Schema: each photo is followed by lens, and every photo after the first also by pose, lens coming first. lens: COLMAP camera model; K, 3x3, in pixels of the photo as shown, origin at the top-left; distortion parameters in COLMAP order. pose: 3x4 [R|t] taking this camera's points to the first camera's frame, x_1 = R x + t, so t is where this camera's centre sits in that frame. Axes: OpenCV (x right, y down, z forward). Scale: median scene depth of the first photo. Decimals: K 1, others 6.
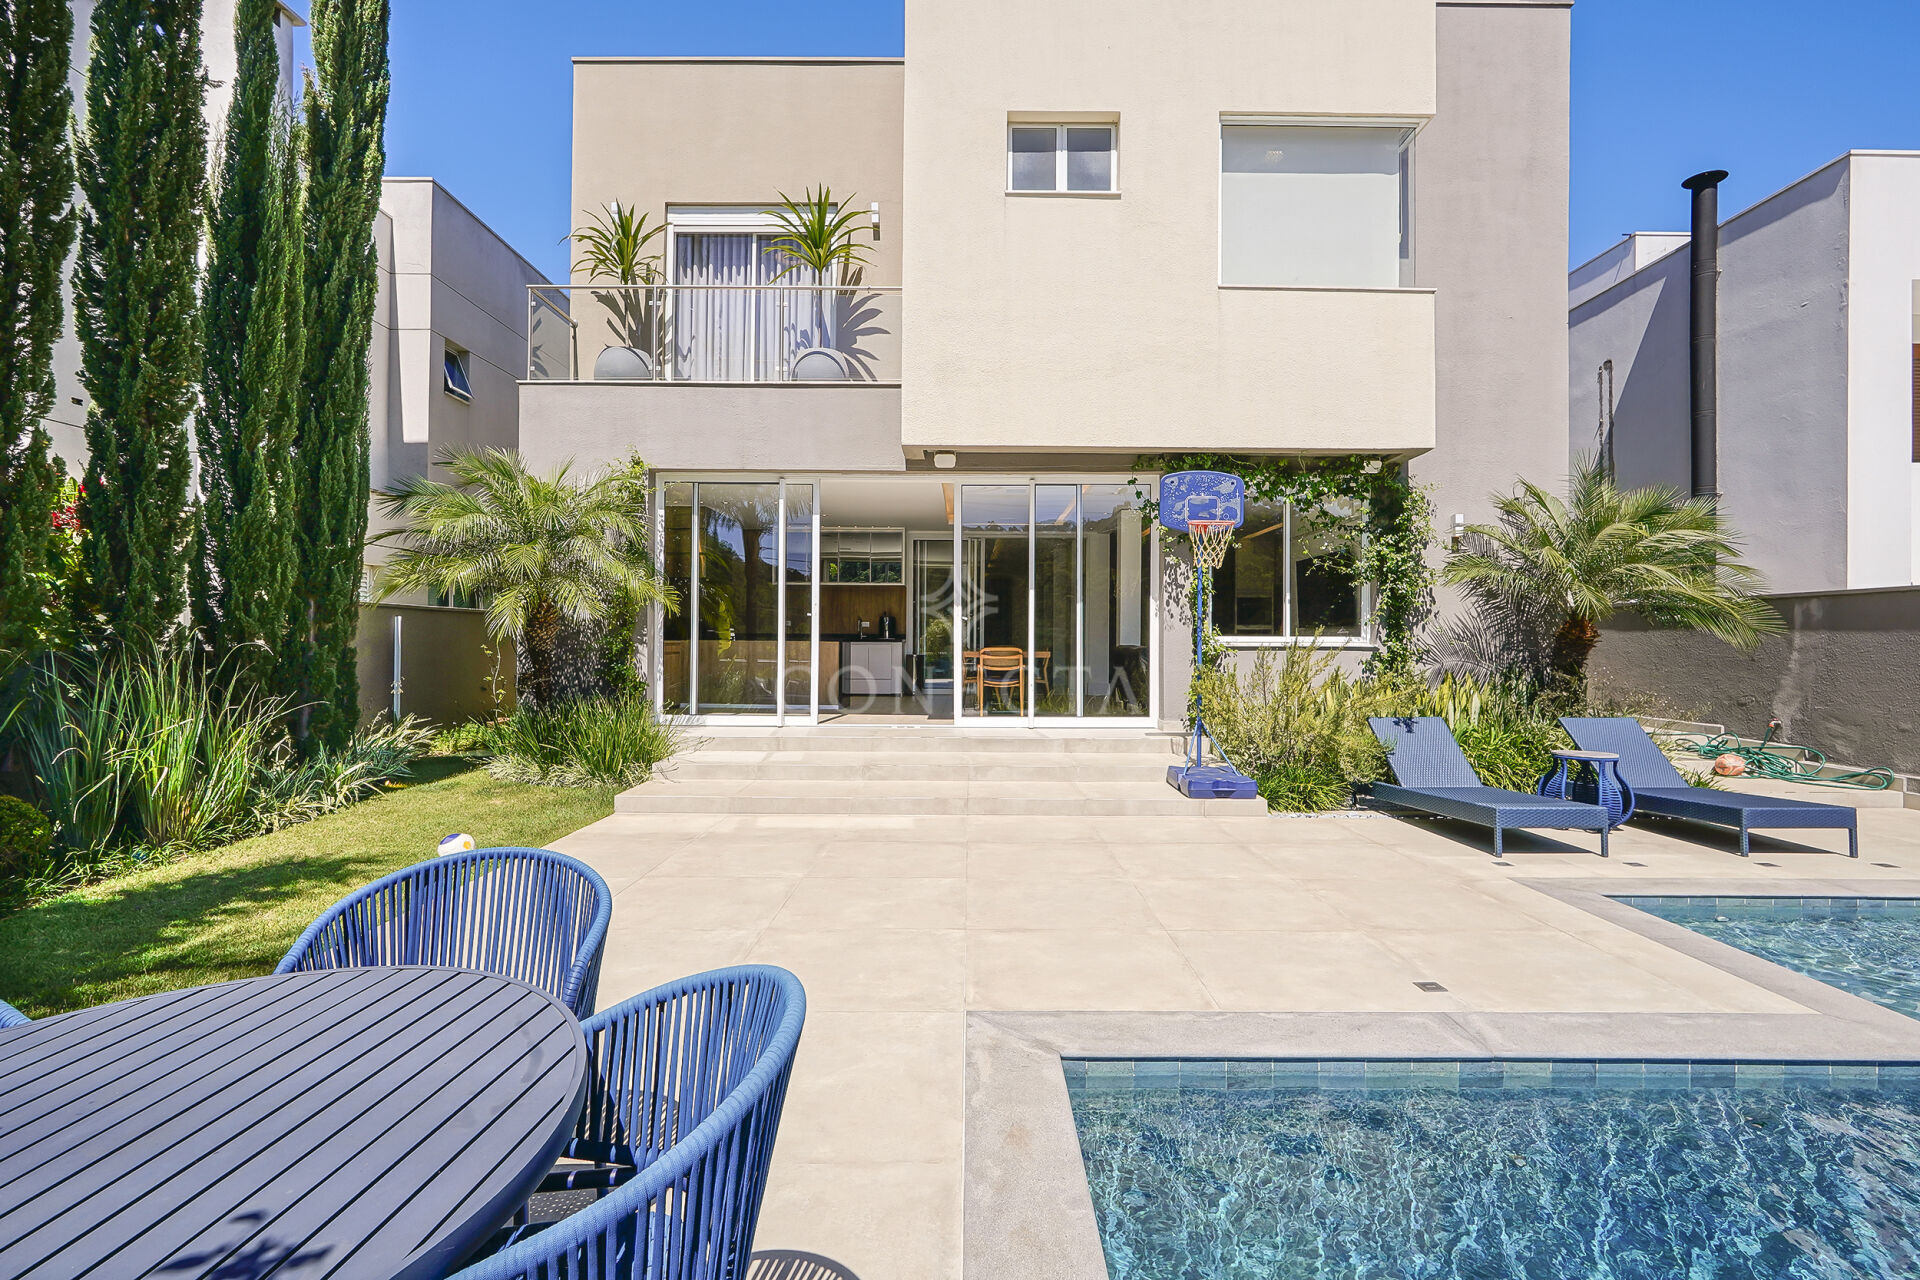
lens RADIAL K [[881.6, 0, 964.6], [0, 881.6, 632.0], [0, 0, 1]] dist [-0.020656, 0.013559]
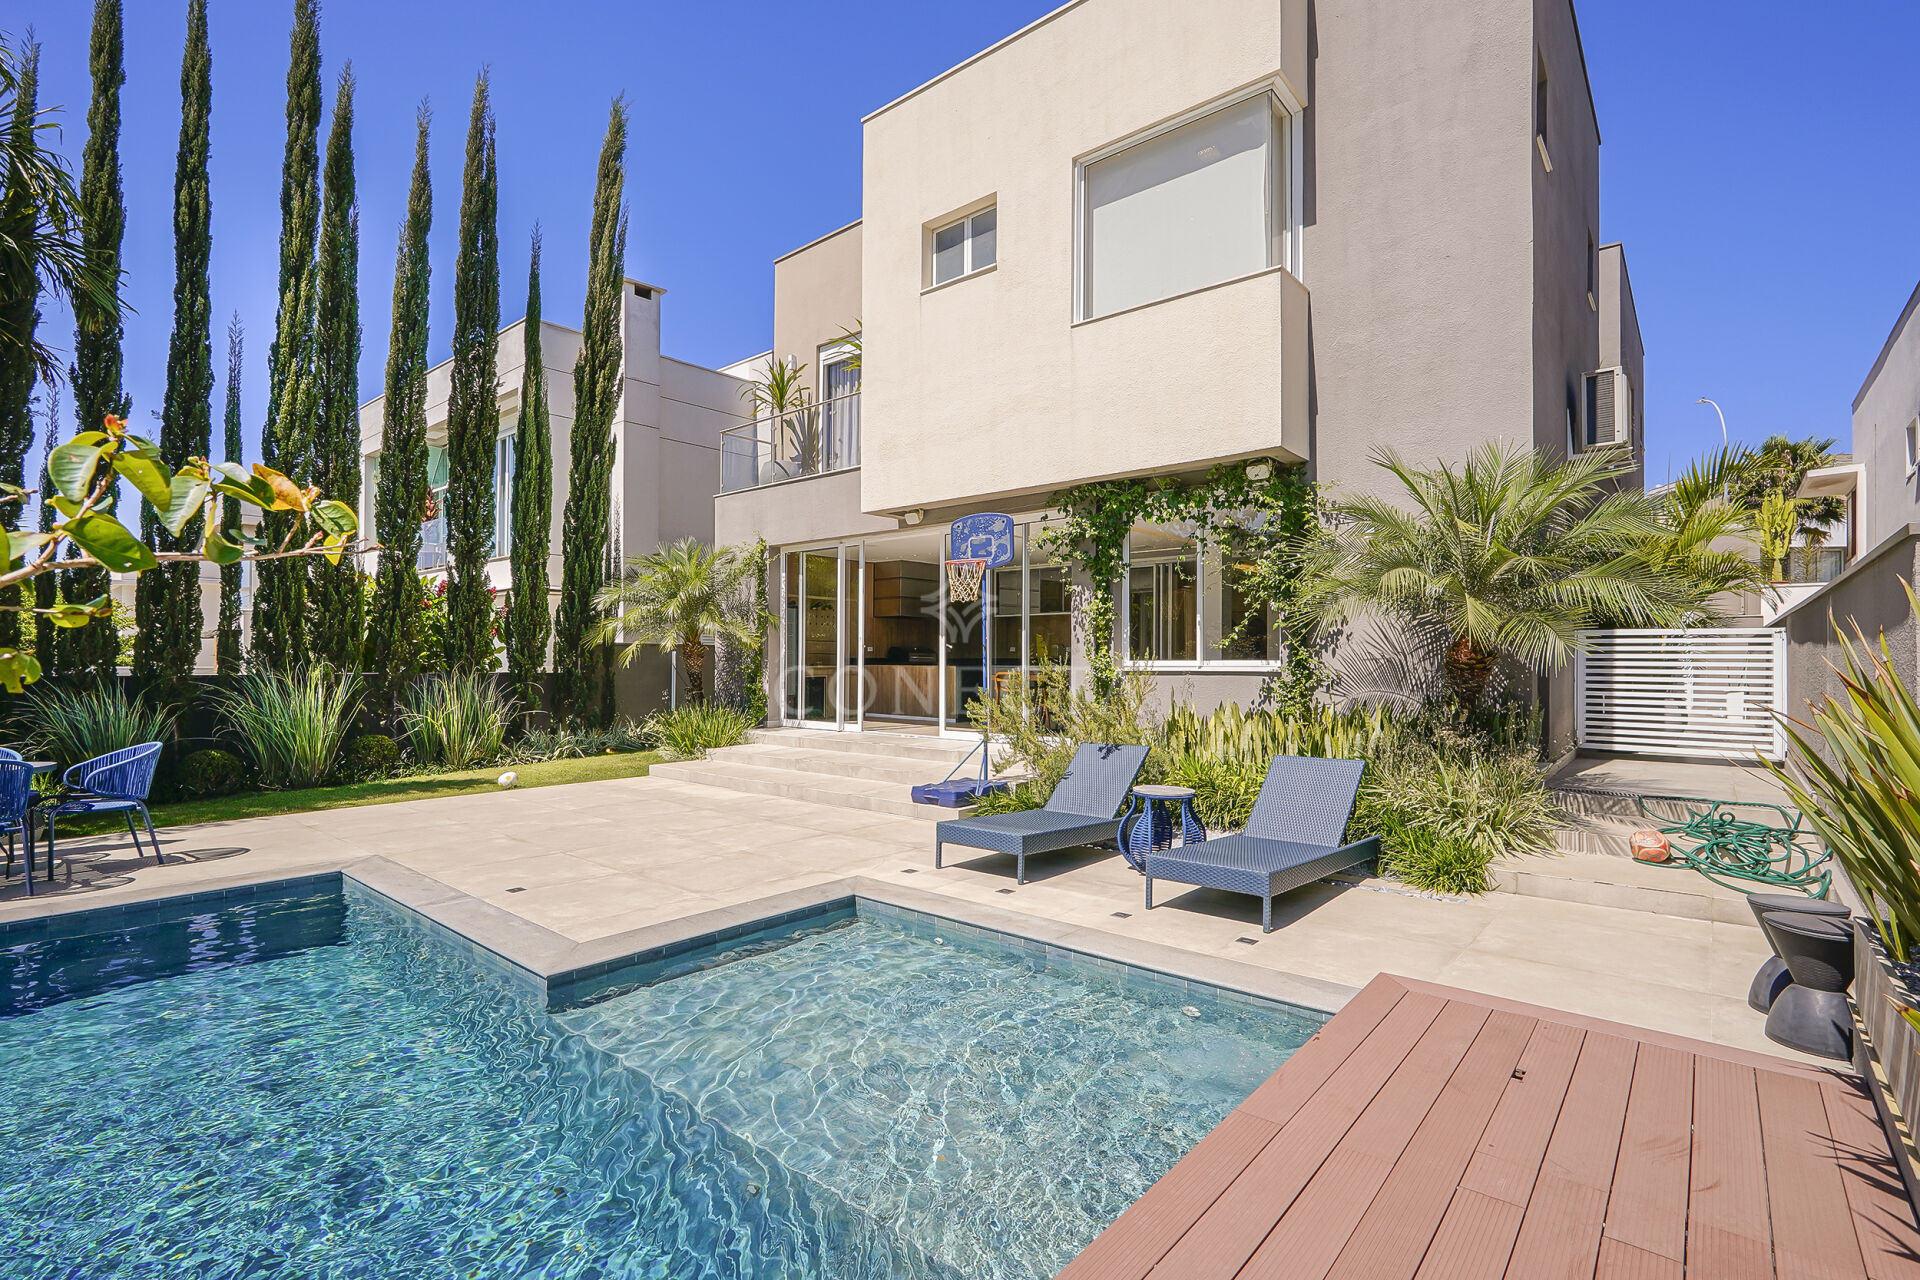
lens RADIAL K [[881.6, 0, 957.1], [0, 881.6, 643.8], [0, 0, 1]] dist [-0.020656, 0.013559]
pose [[0.757593, -0.015074, -0.652553, 0.827417], [0.006770, 0.999861, -0.015237, -0.002282], [0.652692, 0.007126, 0.757589, 0.122552]]
